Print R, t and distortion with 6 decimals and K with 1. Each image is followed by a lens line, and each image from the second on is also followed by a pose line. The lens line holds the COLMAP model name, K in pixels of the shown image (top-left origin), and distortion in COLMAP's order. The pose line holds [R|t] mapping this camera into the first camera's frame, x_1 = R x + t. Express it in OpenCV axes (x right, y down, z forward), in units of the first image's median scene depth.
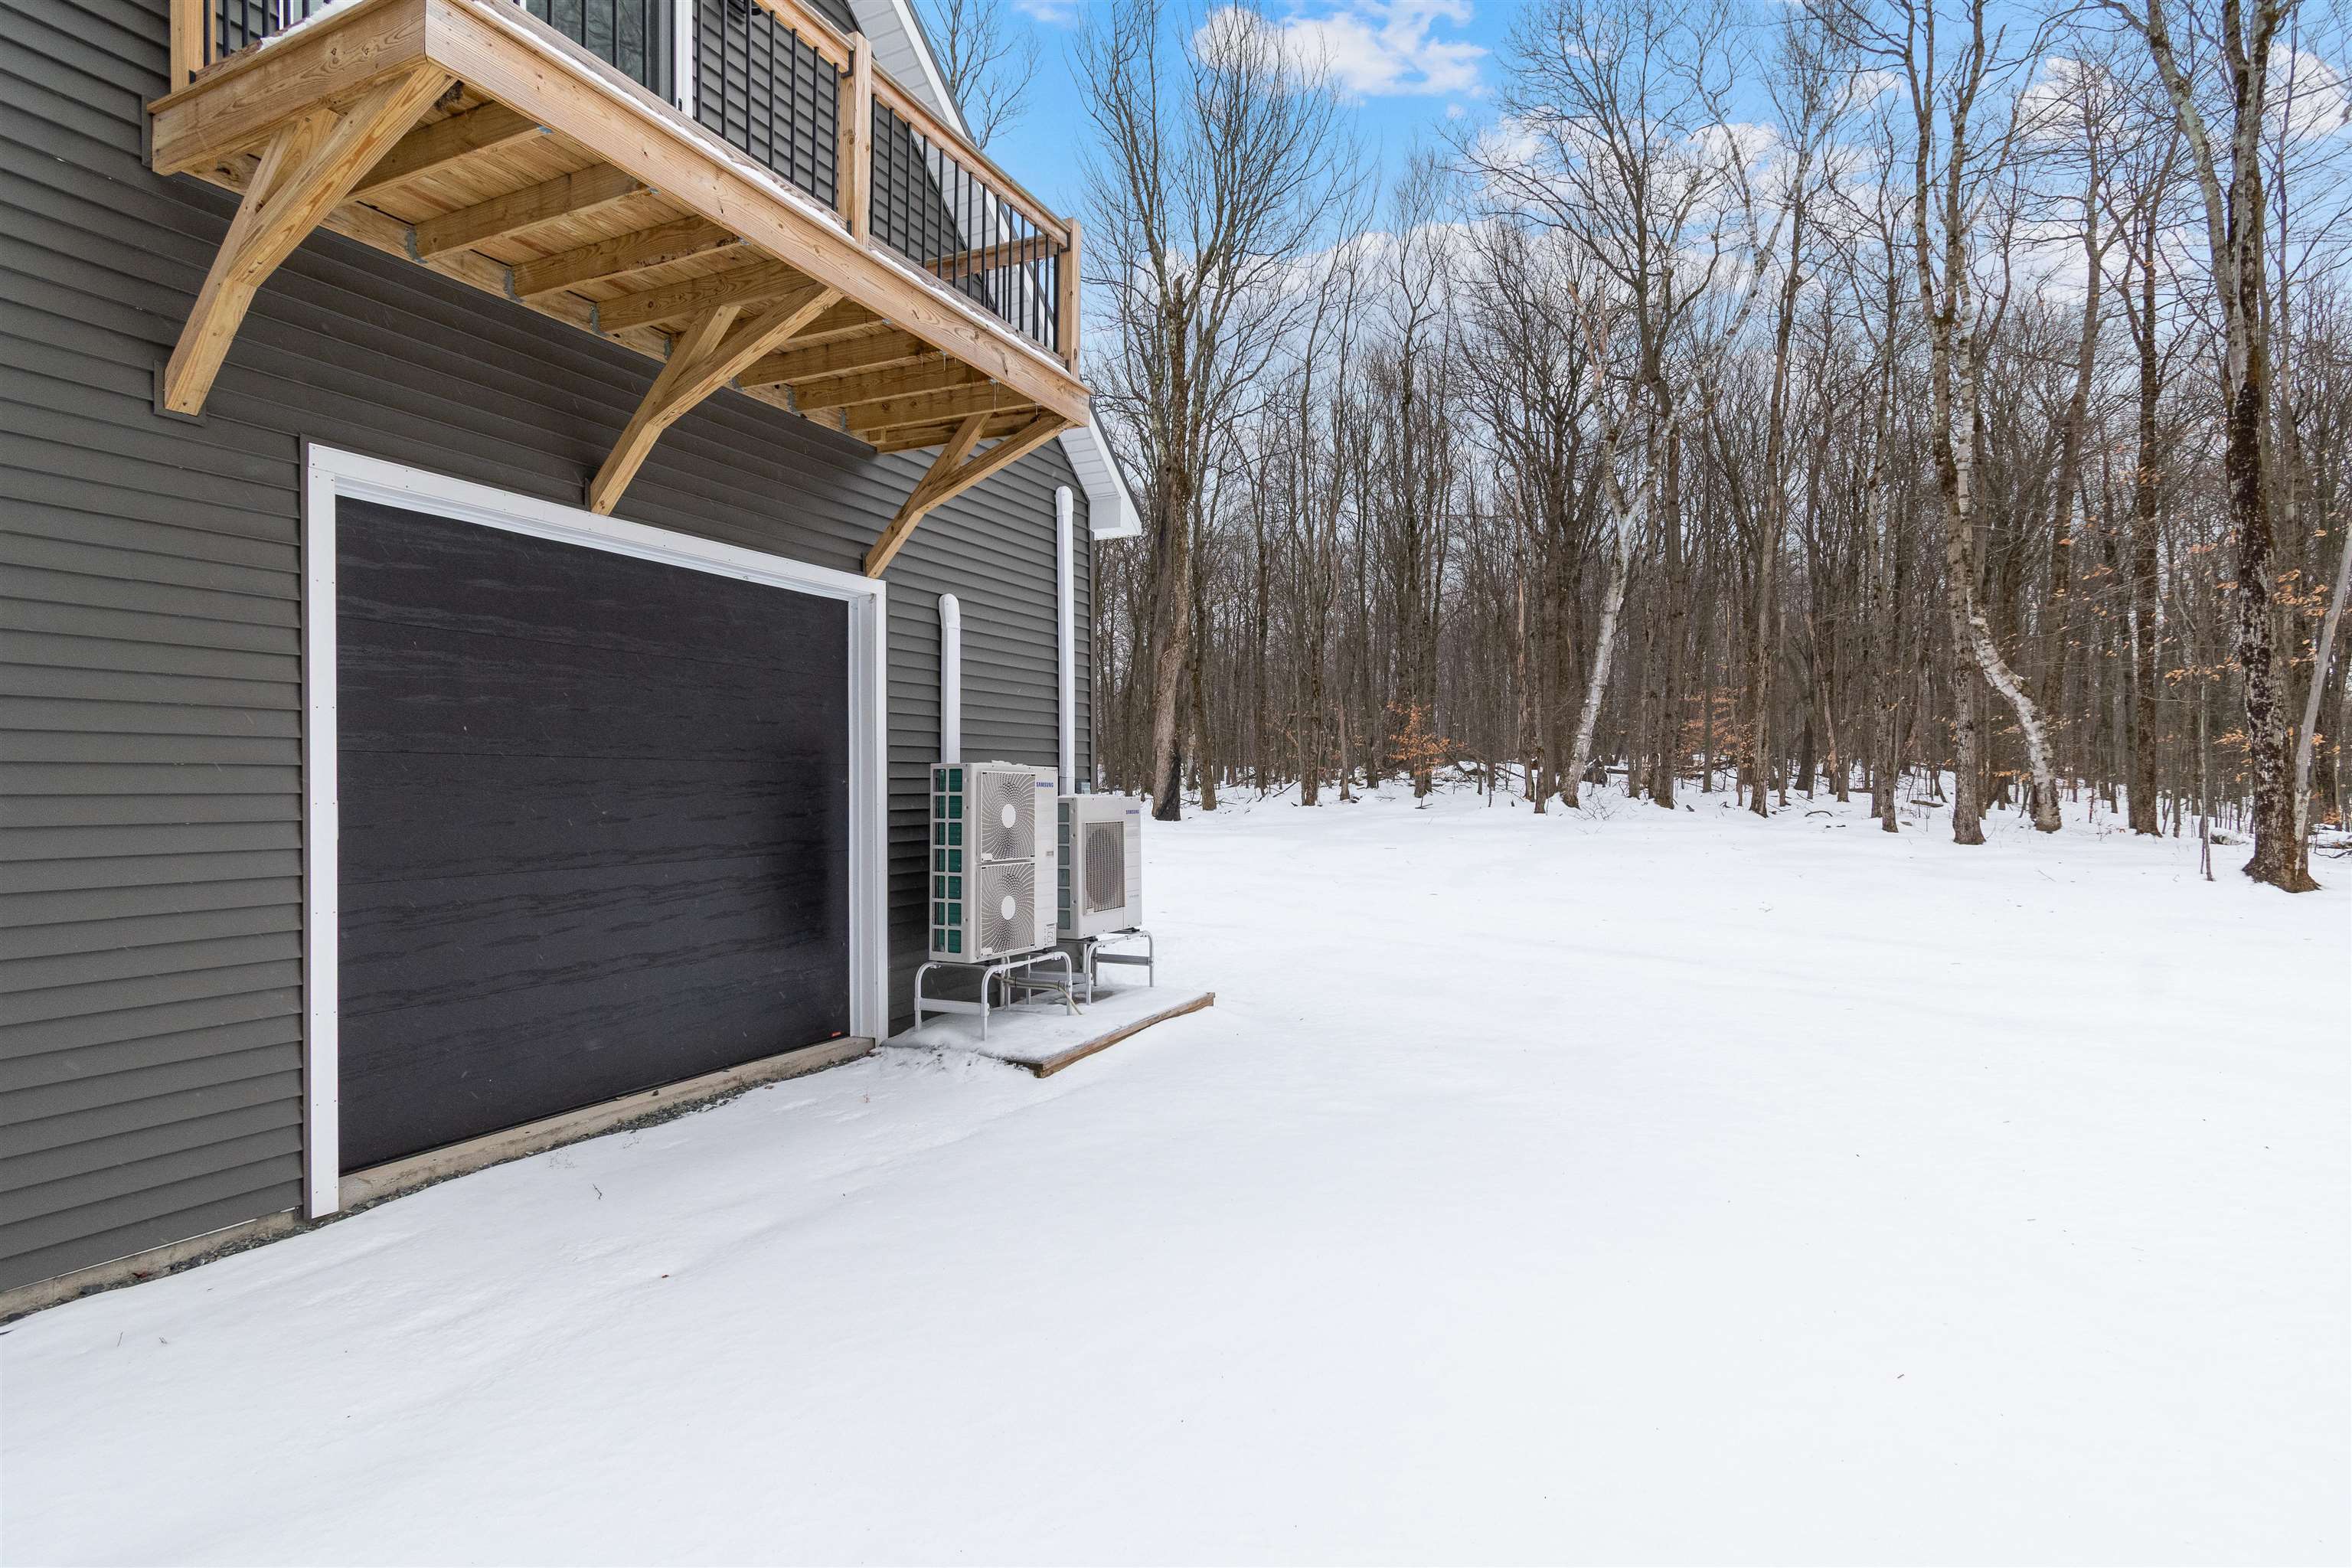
lens RADIAL K [[1156.2, 0, 1180.7], [0, 1156.2, 781.6], [0, 0, 1]] dist [0.000805, -0.002312]
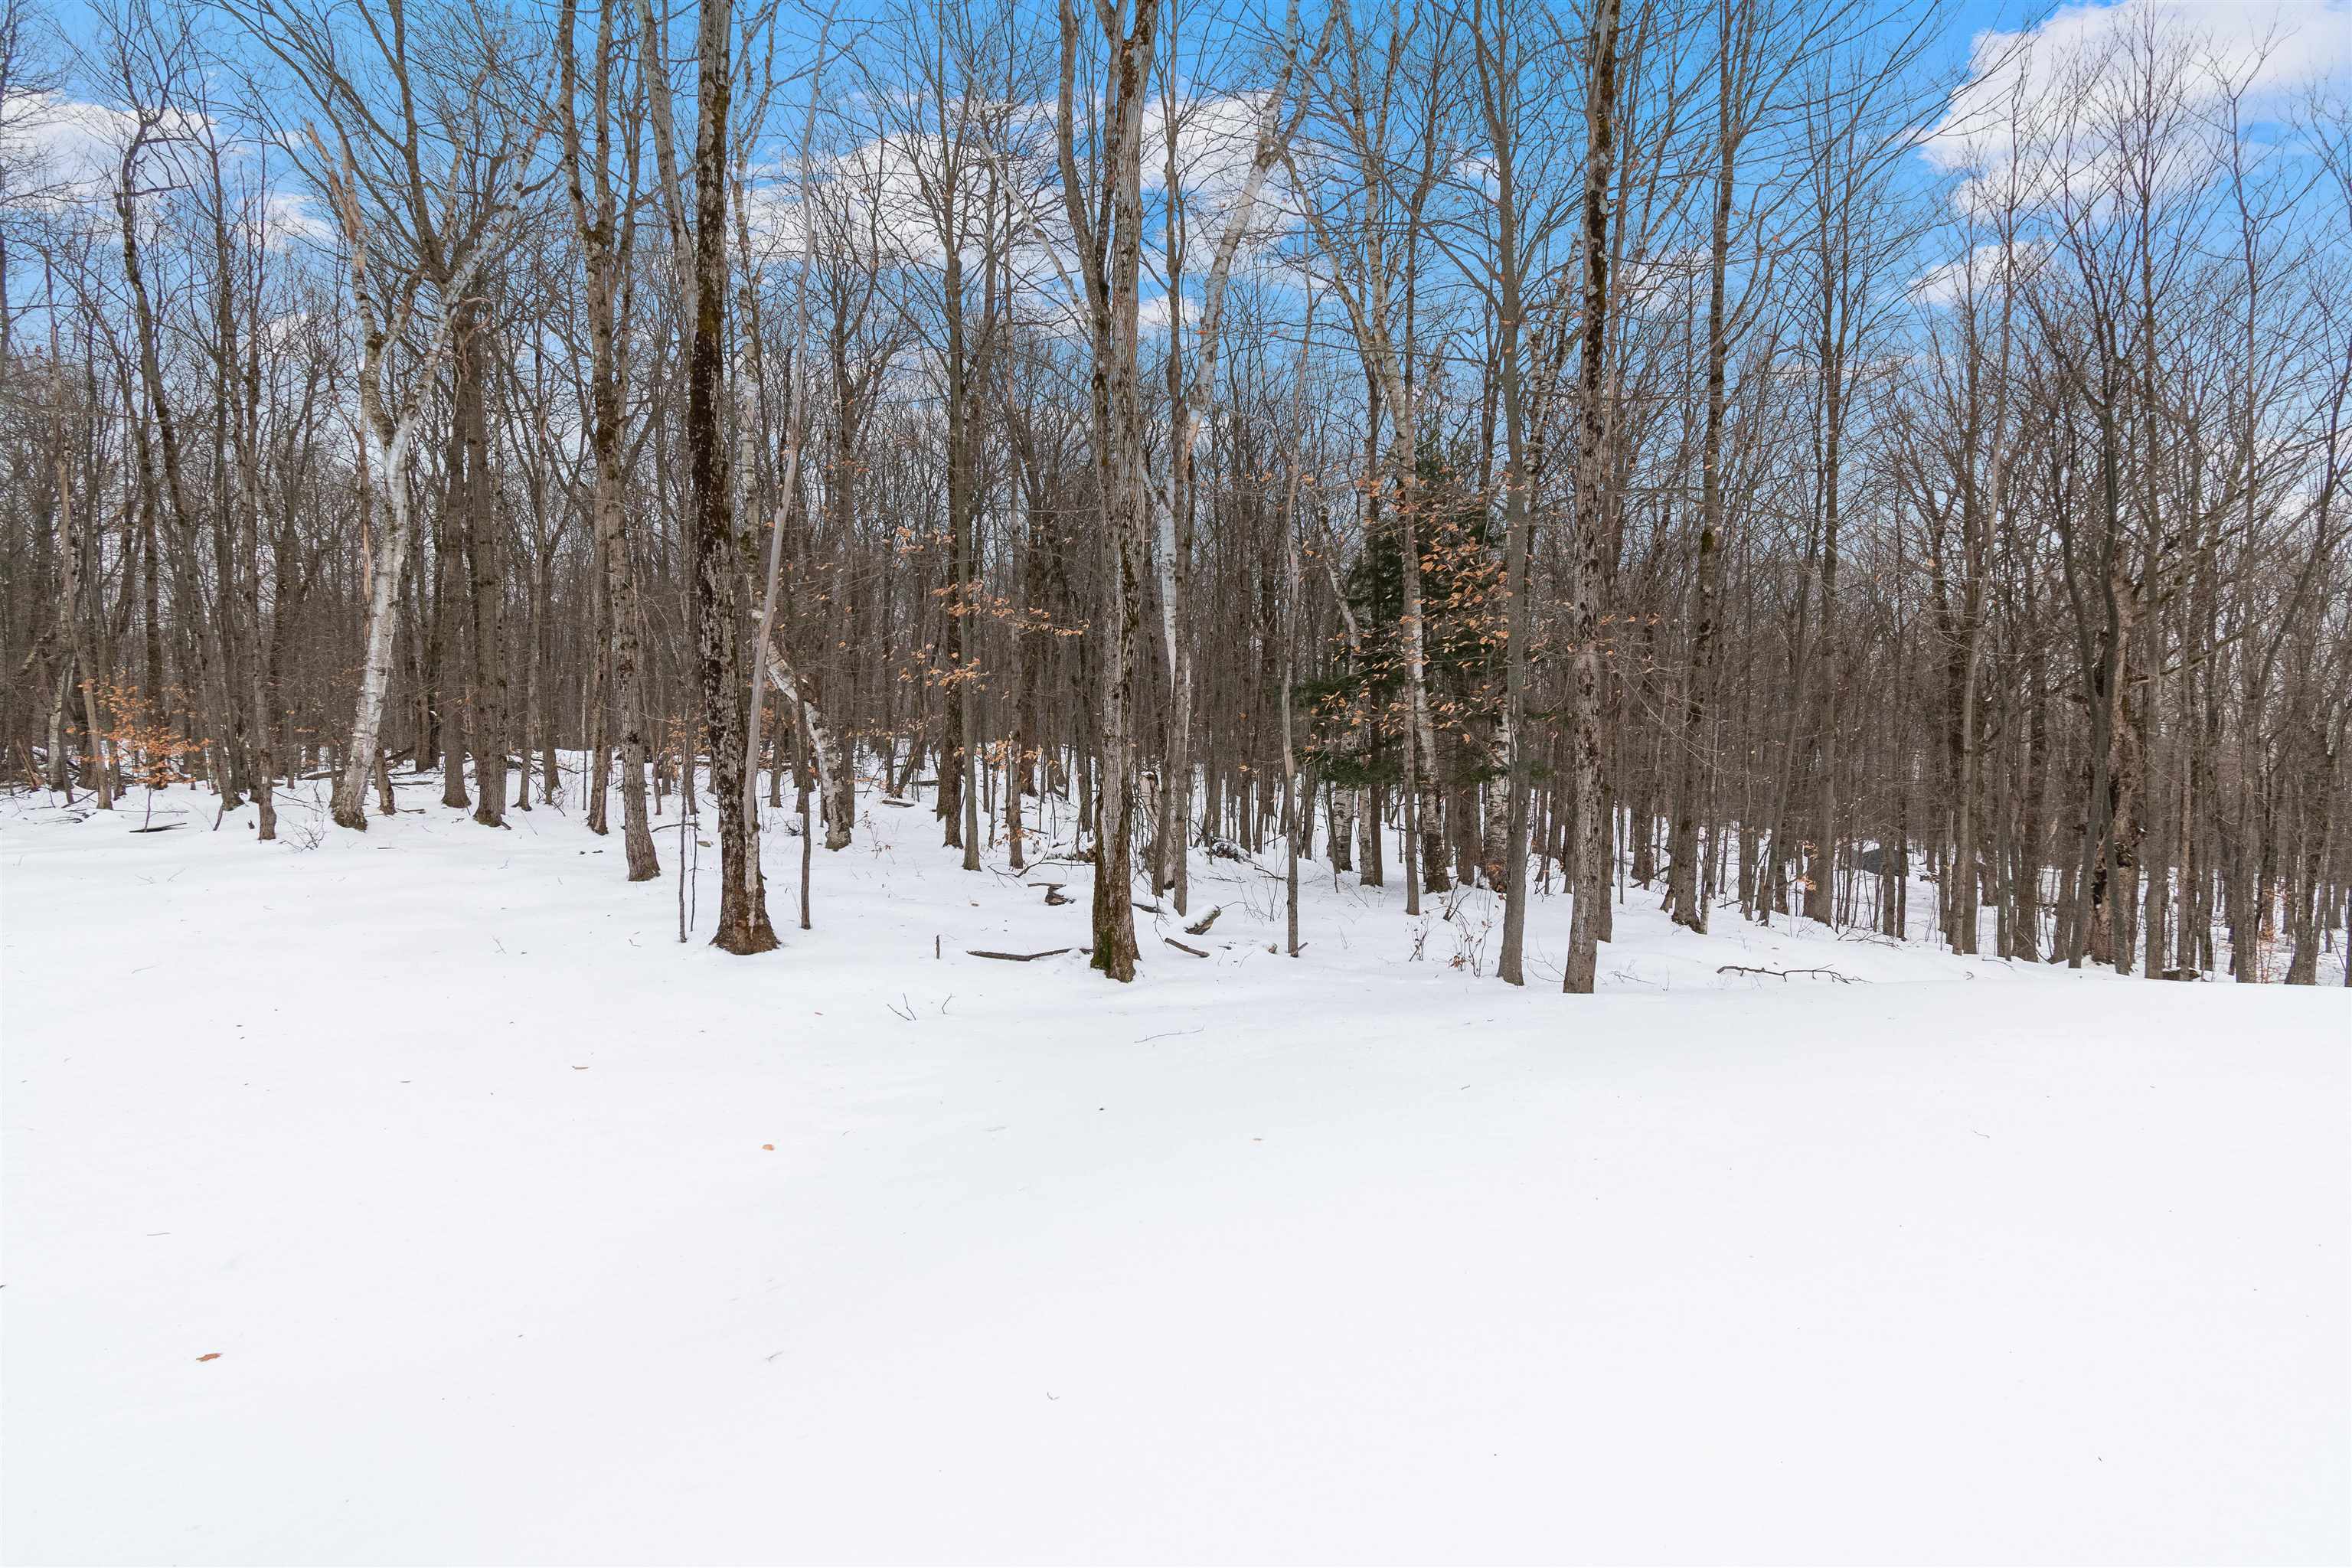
lens RADIAL K [[1163.5, 0, 1176.6], [0, 1163.5, 782.3], [0, 0, 1]] dist [0.005023, -0.002551]
pose [[0.825494, -0.014062, 0.564236, 0.733901], [0.004065, 0.999812, 0.018970, -0.042698], [-0.564397, -0.013366, 0.825396, 0.127818]]
